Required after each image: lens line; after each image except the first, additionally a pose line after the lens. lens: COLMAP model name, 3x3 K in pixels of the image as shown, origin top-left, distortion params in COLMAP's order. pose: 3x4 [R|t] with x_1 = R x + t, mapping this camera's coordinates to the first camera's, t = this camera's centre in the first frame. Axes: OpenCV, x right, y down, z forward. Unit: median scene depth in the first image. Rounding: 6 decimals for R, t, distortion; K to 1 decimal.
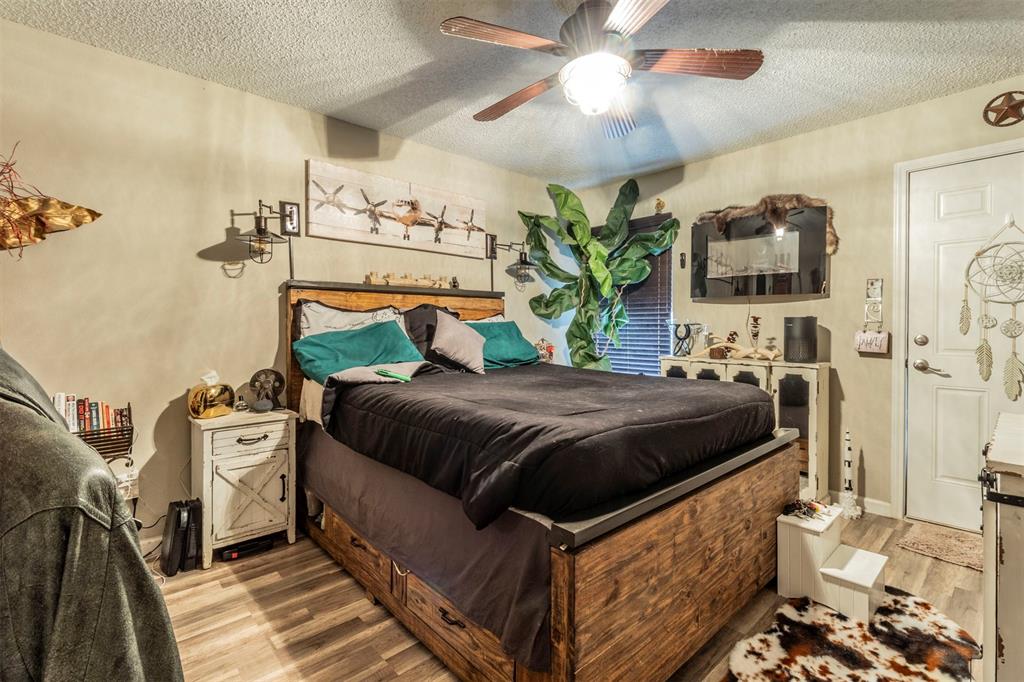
lens RADIAL K [[478.2, 0, 515.9], [0, 478.2, 328.1], [0, 0, 1]] dist [0.006728, 0.000447]
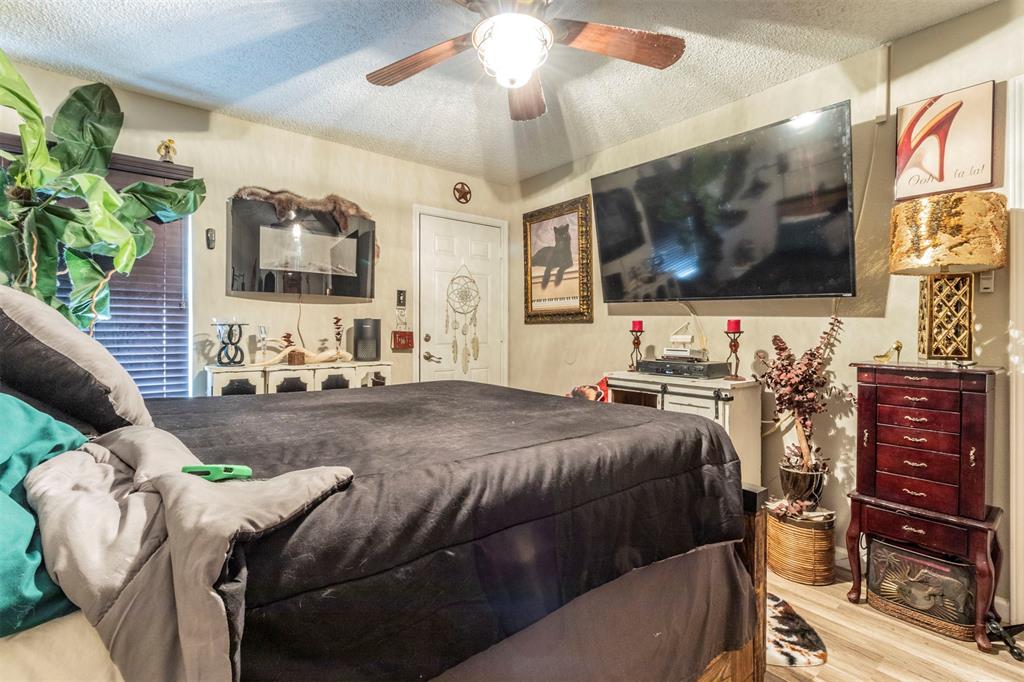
lens RADIAL K [[478.2, 0, 515.9], [0, 478.2, 328.1], [0, 0, 1]] dist [0.006728, 0.000447]
pose [[0.045455, -0.004388, 0.998957, -0.460396], [-0.004006, 0.999982, 0.004575, -0.008936], [-0.998958, -0.004210, 0.045436, 0.602289]]
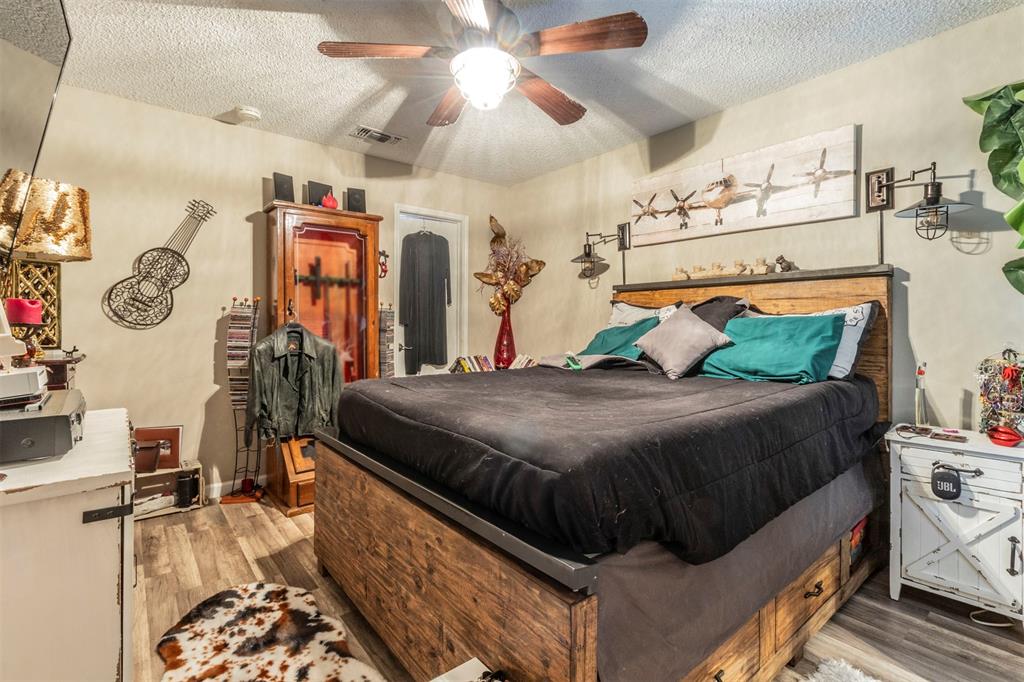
lens RADIAL K [[469.1, 0, 489.9], [0, 469.1, 324.5], [0, 0, 1]] dist [0.001436, -0.000080]
pose [[-0.088996, 0.006609, -0.996010, 0.717819], [-0.002406, 0.999974, 0.006850, -0.004568], [0.996029, 0.003006, -0.088978, 0.691917]]
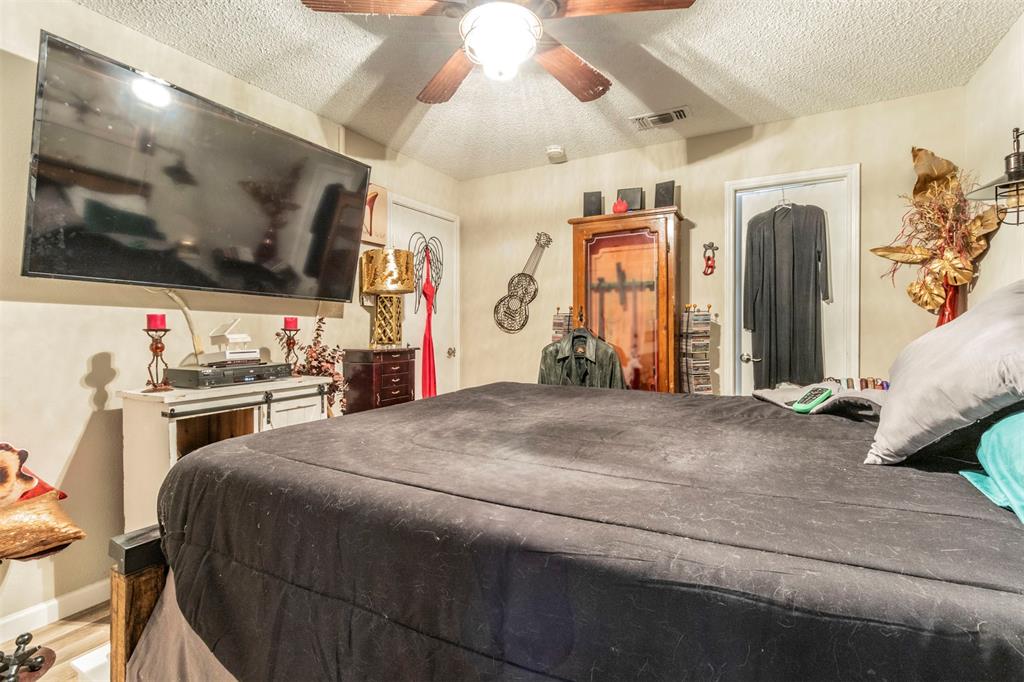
lens RADIAL K [[457.4, 0, 515.4], [0, 457.4, 325.6], [0, 0, 1]] dist [-0.000044, -0.000003]
pose [[-0.948333, 0.001262, -0.317275, 0.245966], [0.003619, 0.999970, -0.006839, -0.000011], [0.317257, -0.007633, -0.948309, 1.128385]]
